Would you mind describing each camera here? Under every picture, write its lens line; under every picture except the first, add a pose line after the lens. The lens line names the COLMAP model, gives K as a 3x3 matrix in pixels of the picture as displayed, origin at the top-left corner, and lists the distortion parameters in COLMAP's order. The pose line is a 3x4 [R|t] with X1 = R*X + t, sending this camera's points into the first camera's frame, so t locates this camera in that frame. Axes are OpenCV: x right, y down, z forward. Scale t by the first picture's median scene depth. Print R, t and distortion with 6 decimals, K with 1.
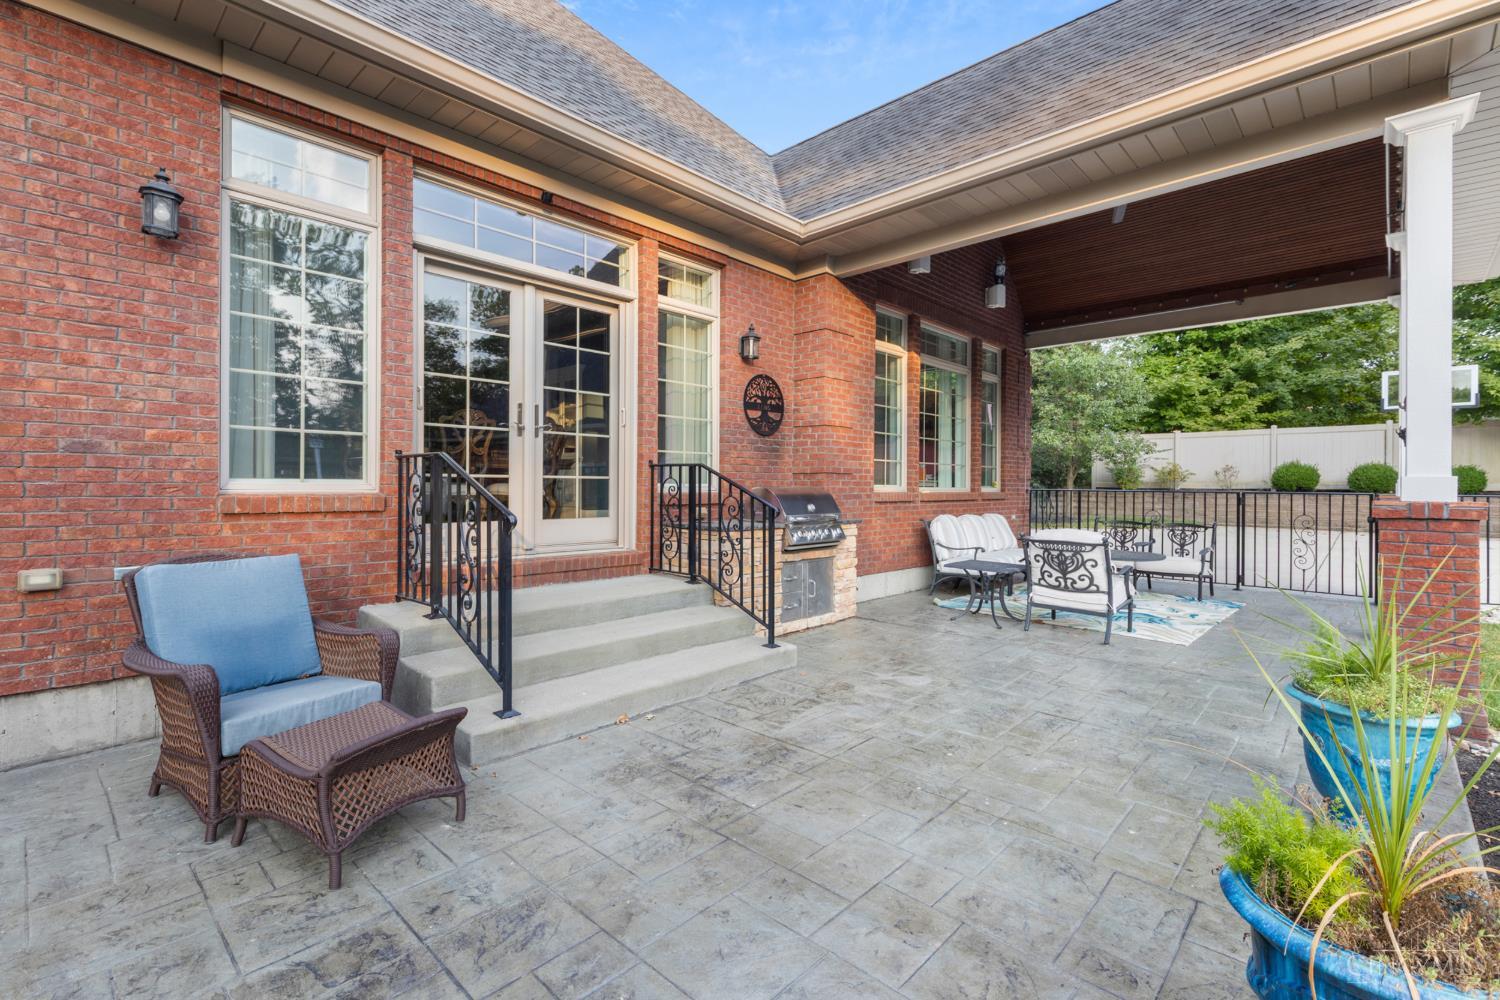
lens RADIAL K [[675.3, 0, 746.5], [0, 675.3, 489.1], [0, 0, 1]] dist [0.000429, -0.000255]
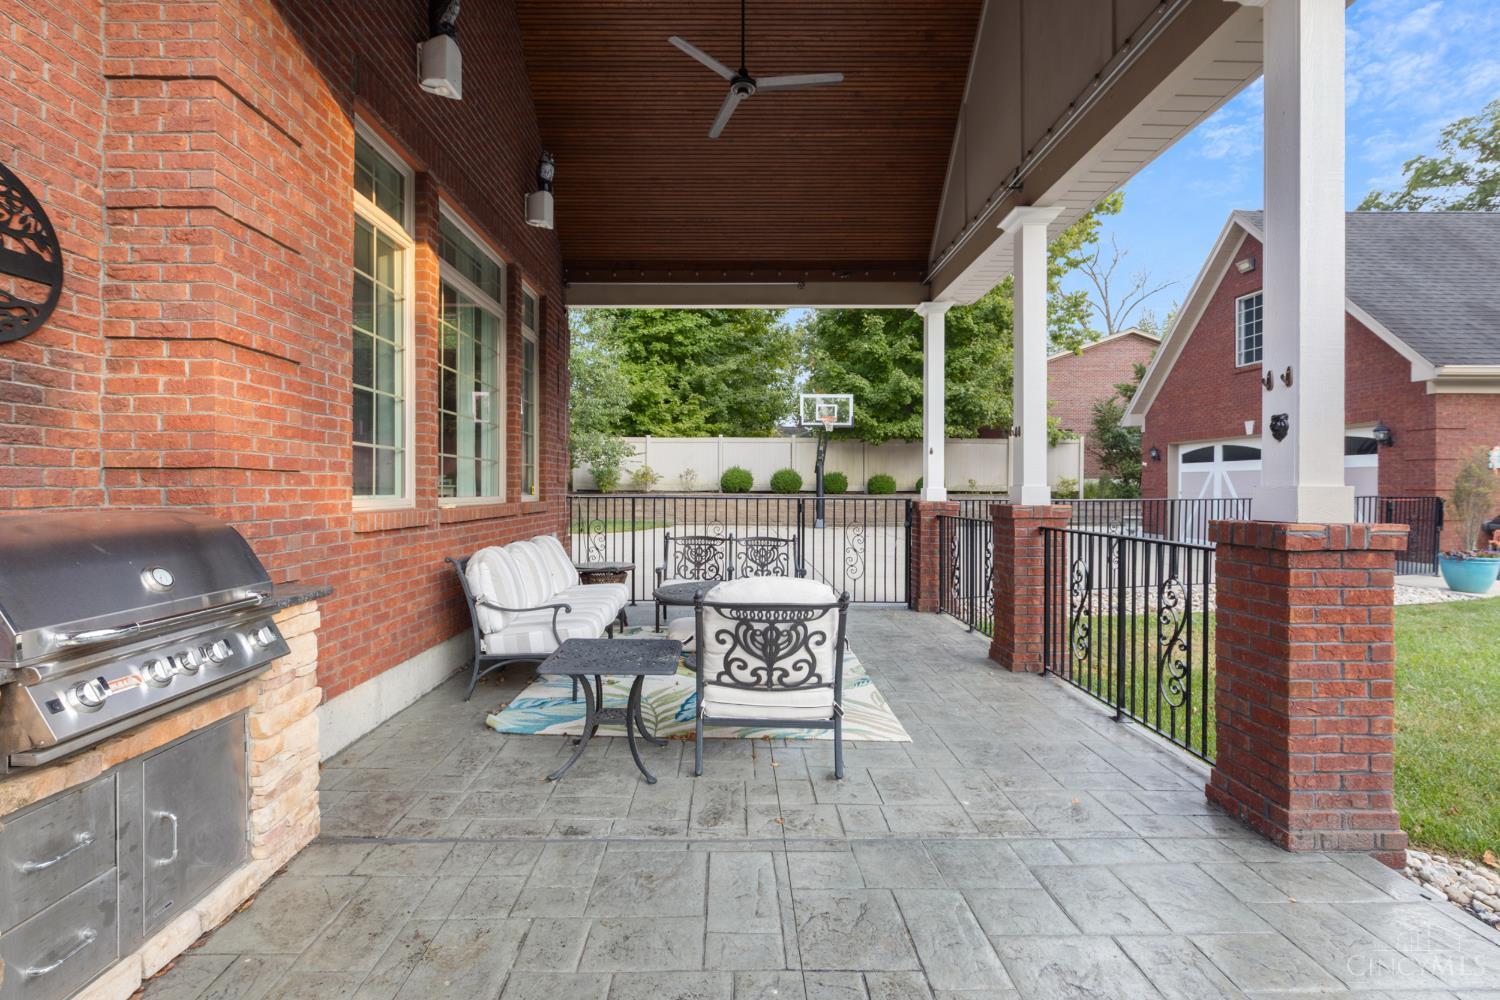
lens RADIAL K [[675.3, 0, 735.4], [0, 675.3, 491.4], [0, 0, 1]] dist [0.000429, -0.000255]
pose [[0.727538, -0.006846, 0.686034, 0.058318], [0.005656, 0.999976, 0.003981, -0.009502], [-0.686044, 0.000984, 0.727559, 0.453443]]
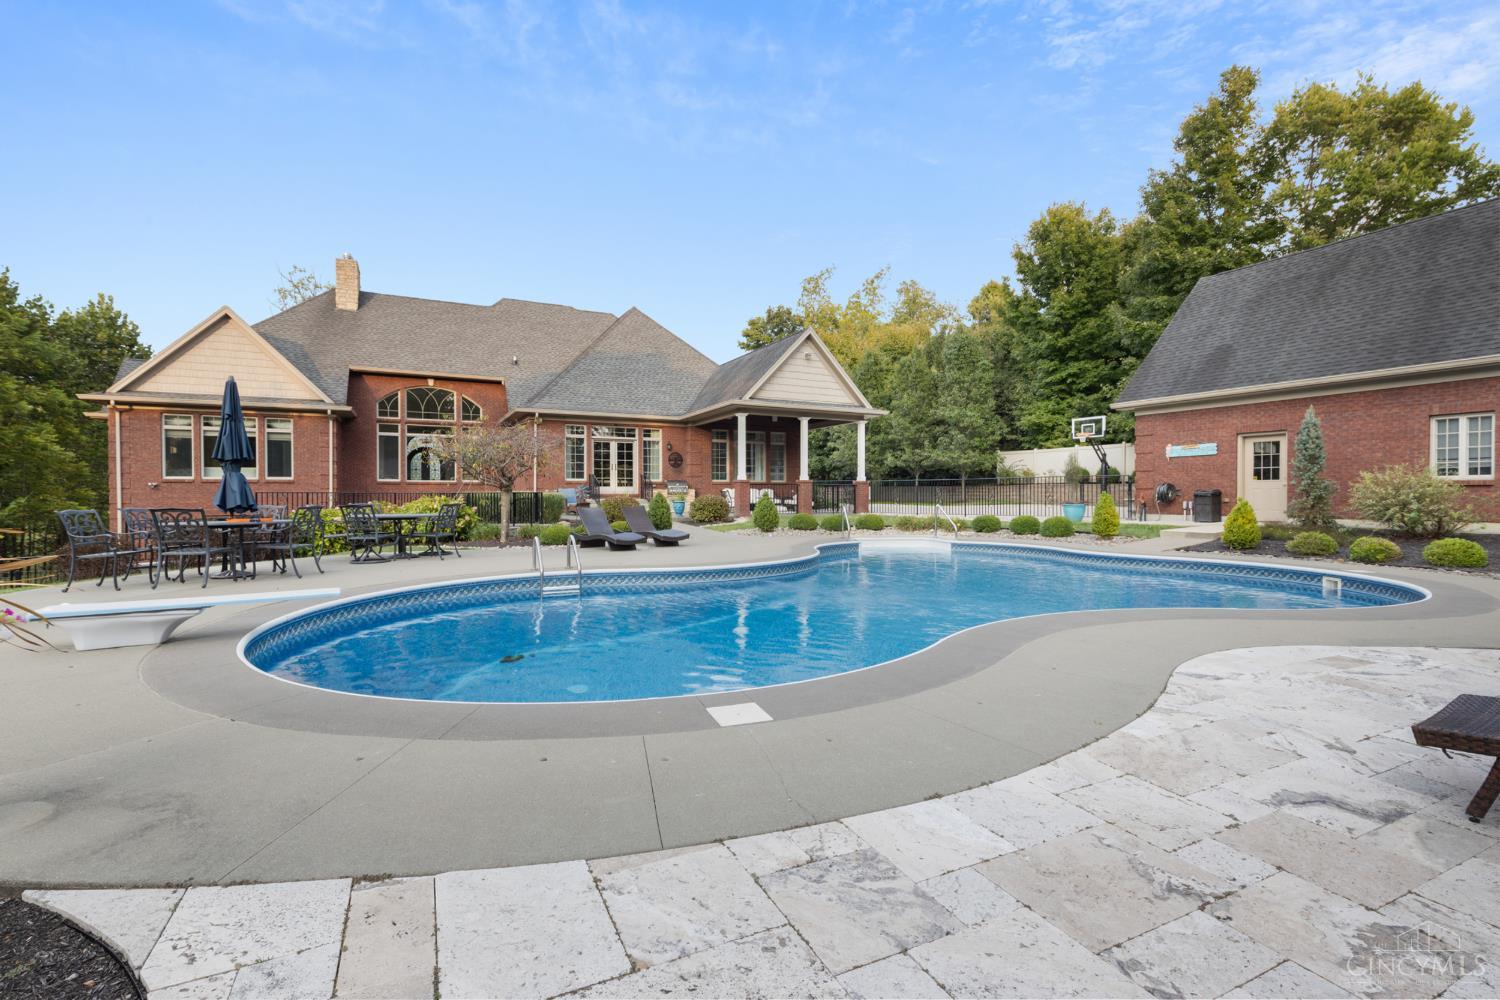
lens RADIAL K [[675.3, 0, 756.2], [0, 675.3, 497.1], [0, 0, 1]] dist [0.000429, -0.000255]
pose [[0.932907, 0.004327, -0.360090, 1.638608], [-0.002436, 0.999981, 0.005706, 0.061805], [0.360108, -0.004446, 0.932900, -2.197246]]
